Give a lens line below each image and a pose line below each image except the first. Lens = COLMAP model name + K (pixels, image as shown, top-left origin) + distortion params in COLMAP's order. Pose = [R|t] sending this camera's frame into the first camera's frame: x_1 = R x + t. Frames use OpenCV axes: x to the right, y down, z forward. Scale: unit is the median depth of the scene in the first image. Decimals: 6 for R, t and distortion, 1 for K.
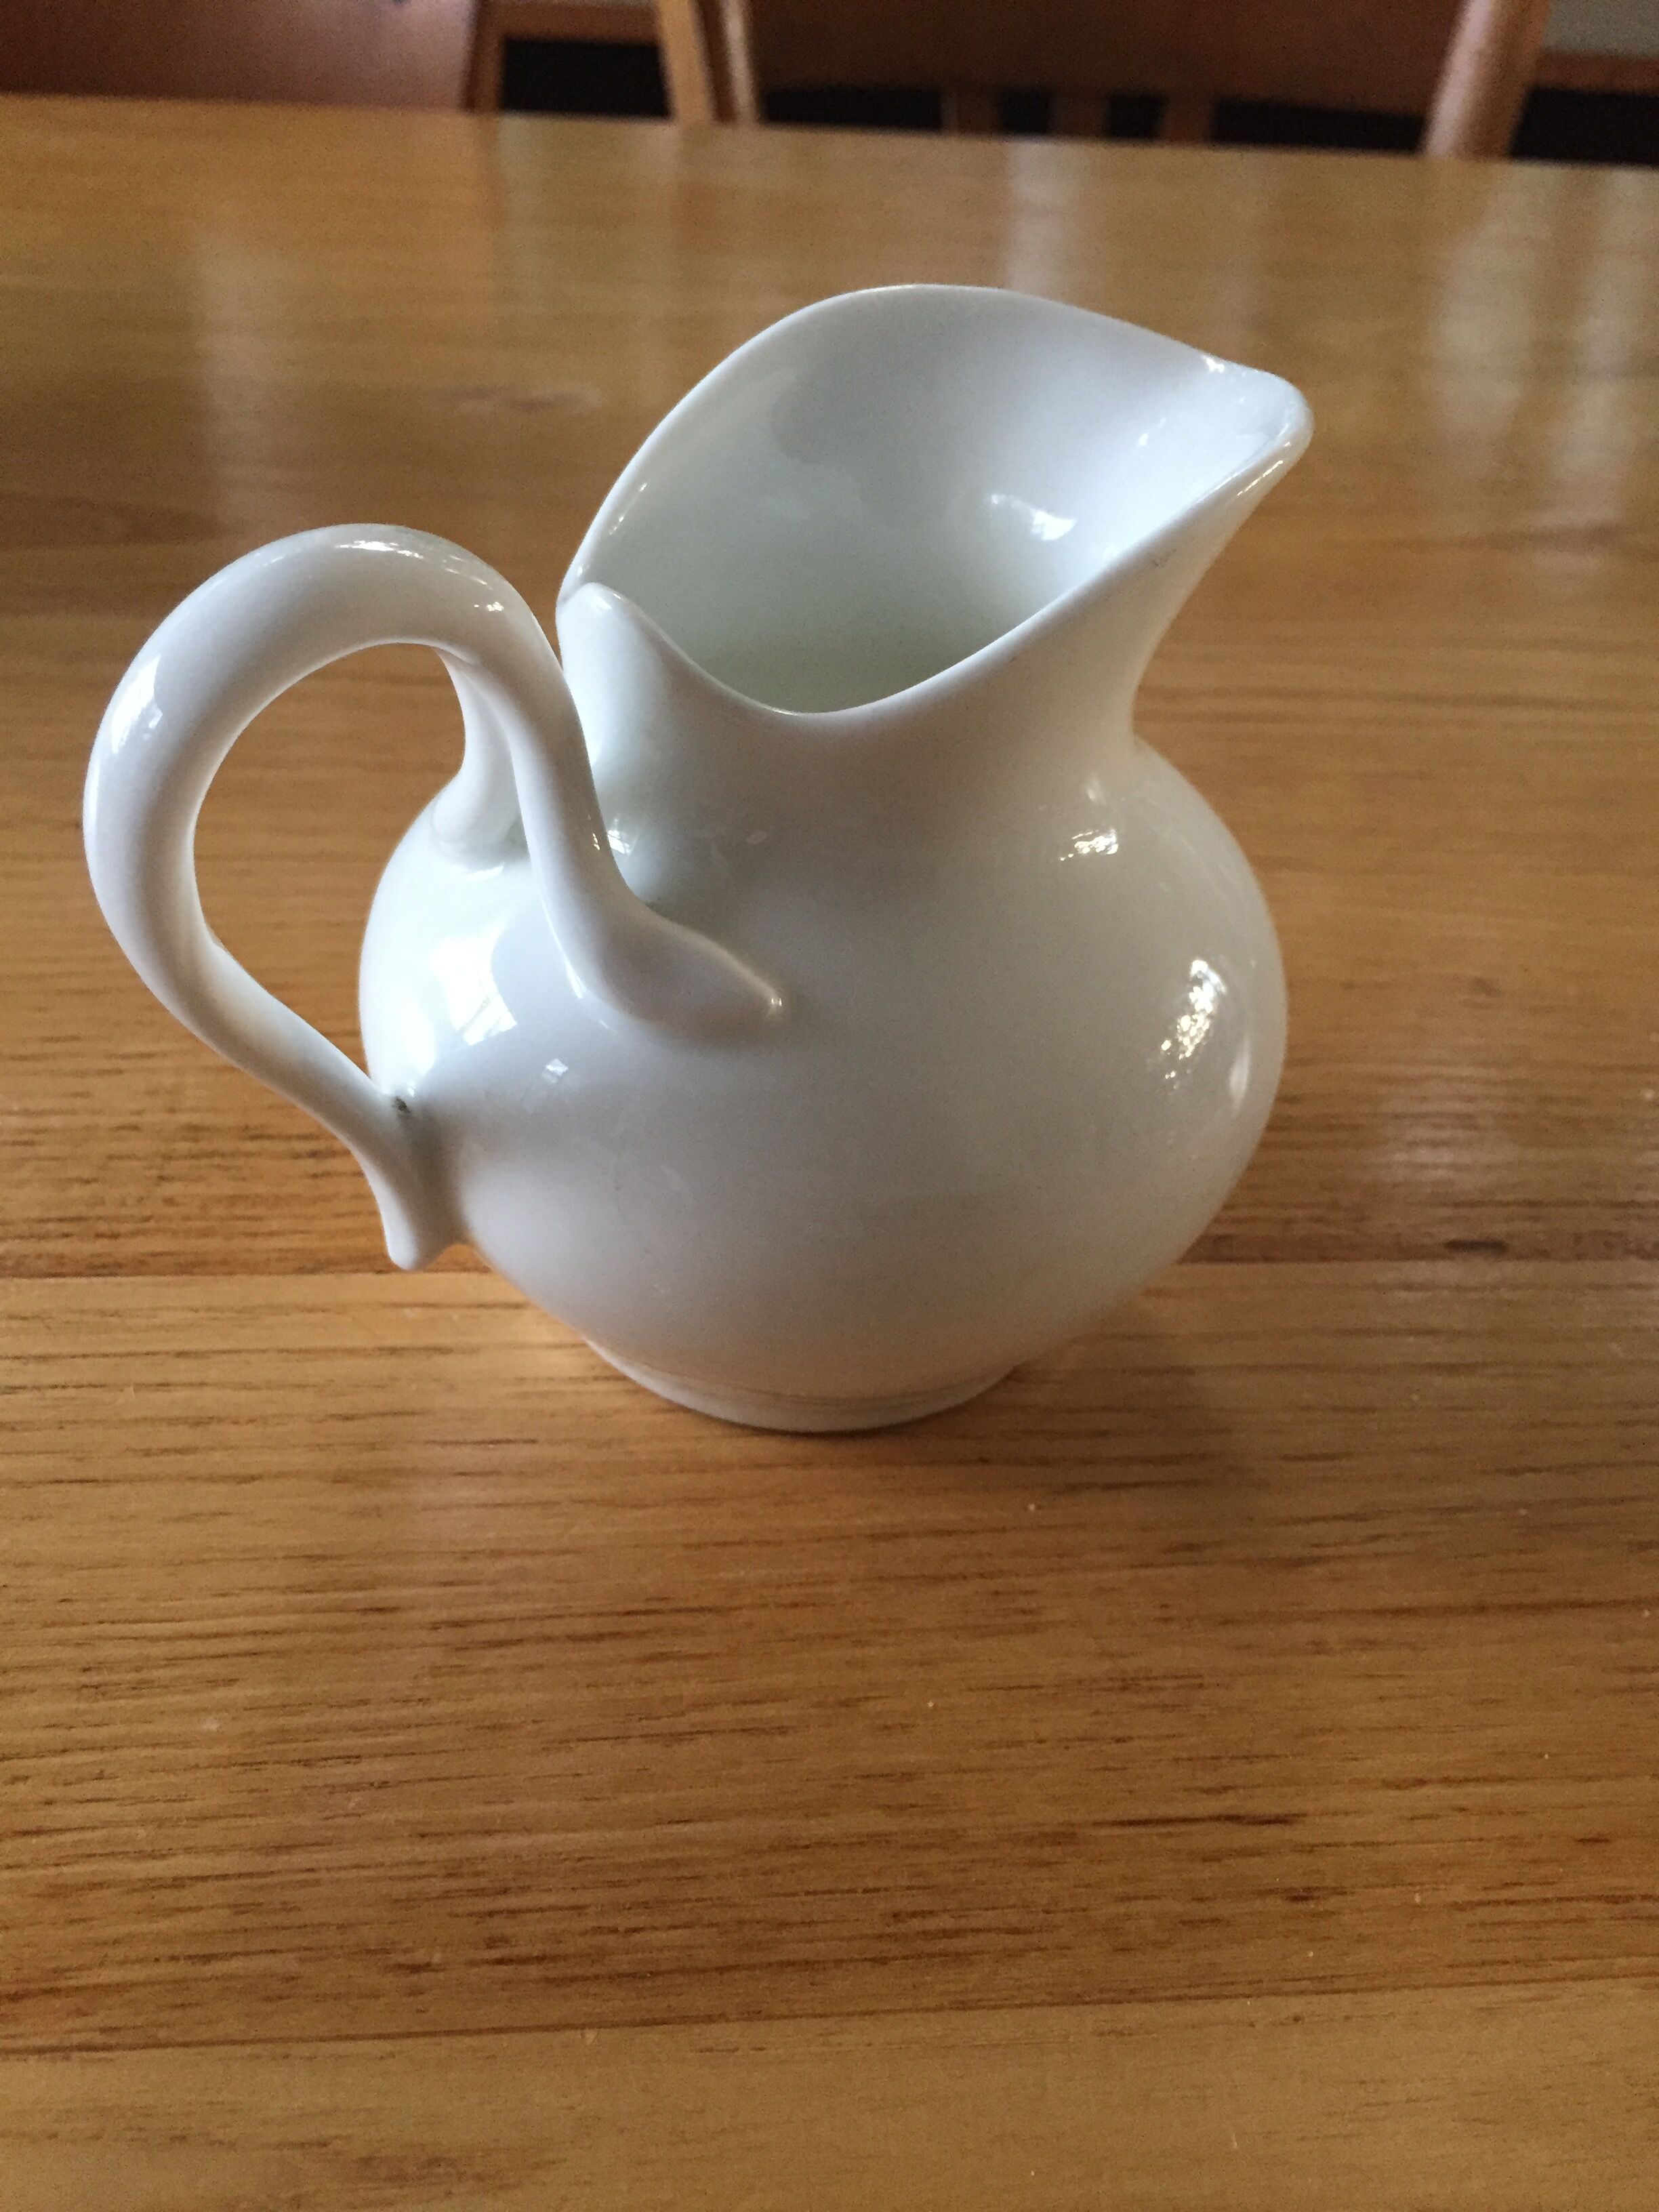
lens RADIAL K [[2022.5, 0, 825.1], [0, 2022.5, 1124.3], [0, 0, 1]] dist [0.055002, -0.124464]
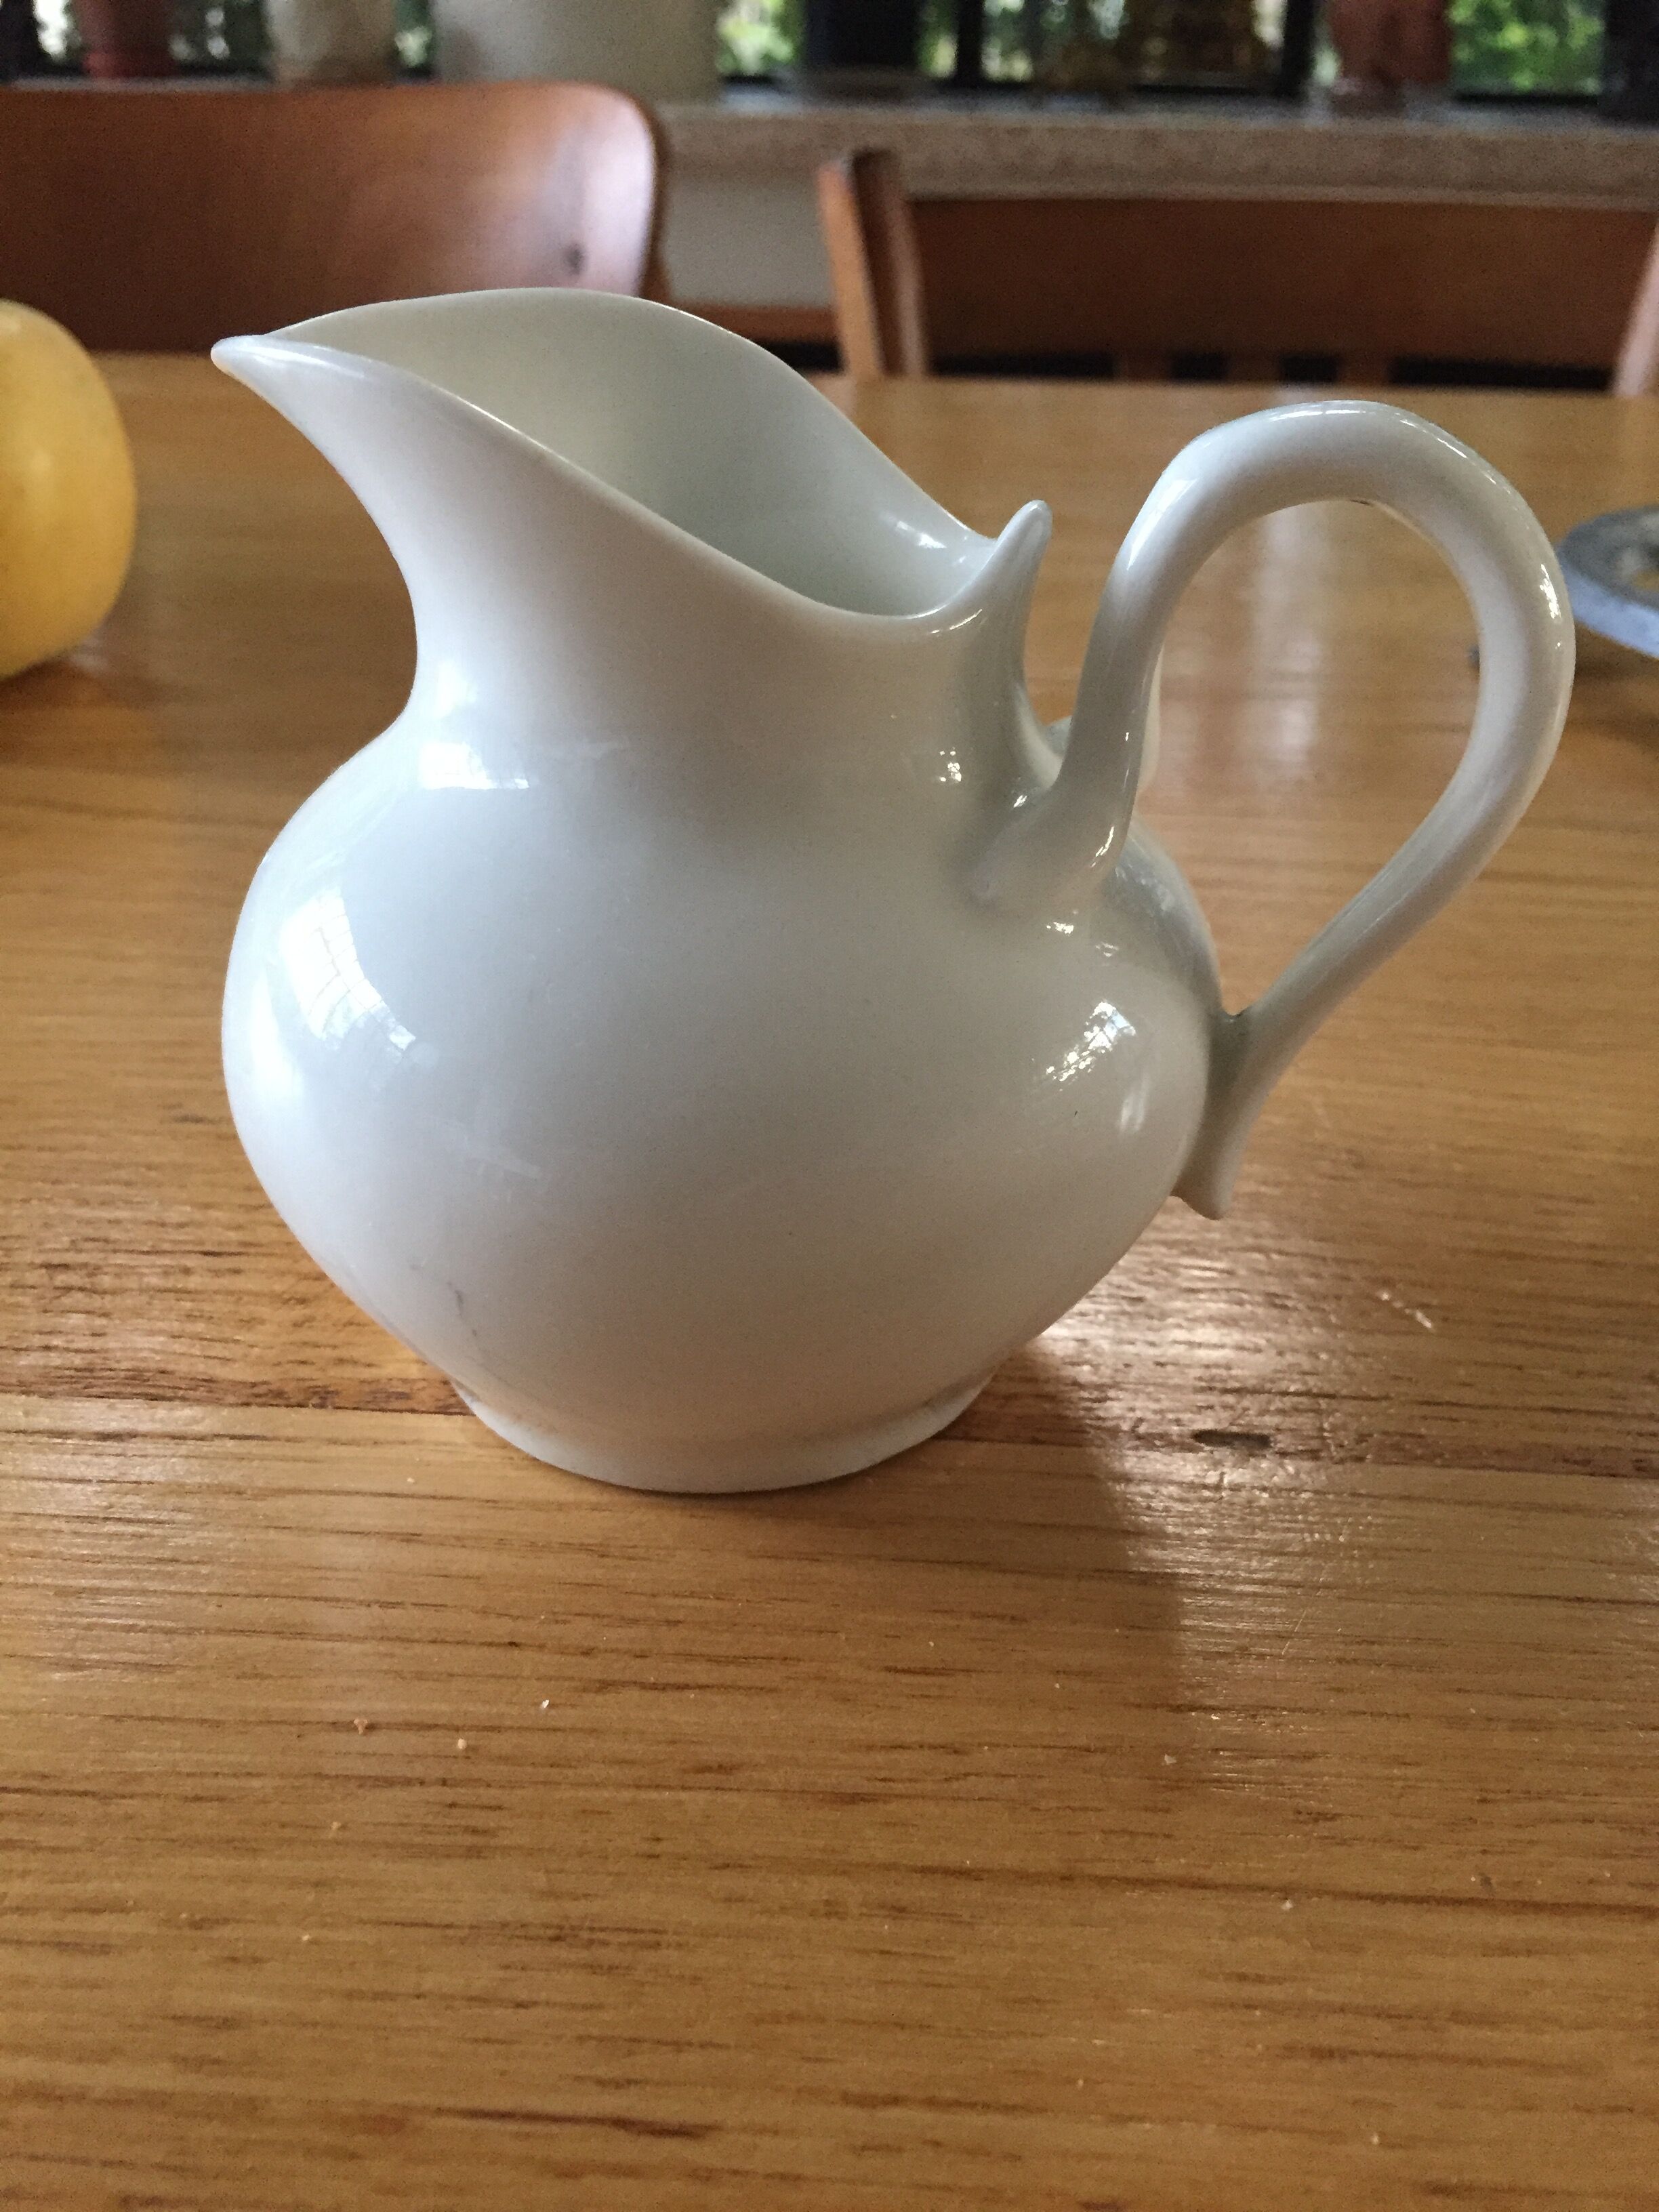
lens RADIAL K [[2022.5, 0, 840.0], [0, 2022.5, 1091.4], [0, 0, 1]] dist [0.055002, -0.124464]
pose [[0.989388, 0.033398, -0.141407, 0.335457], [-0.054634, 0.987316, -0.149073, 0.063736], [0.134635, 0.155216, 0.978663, 0.190052]]
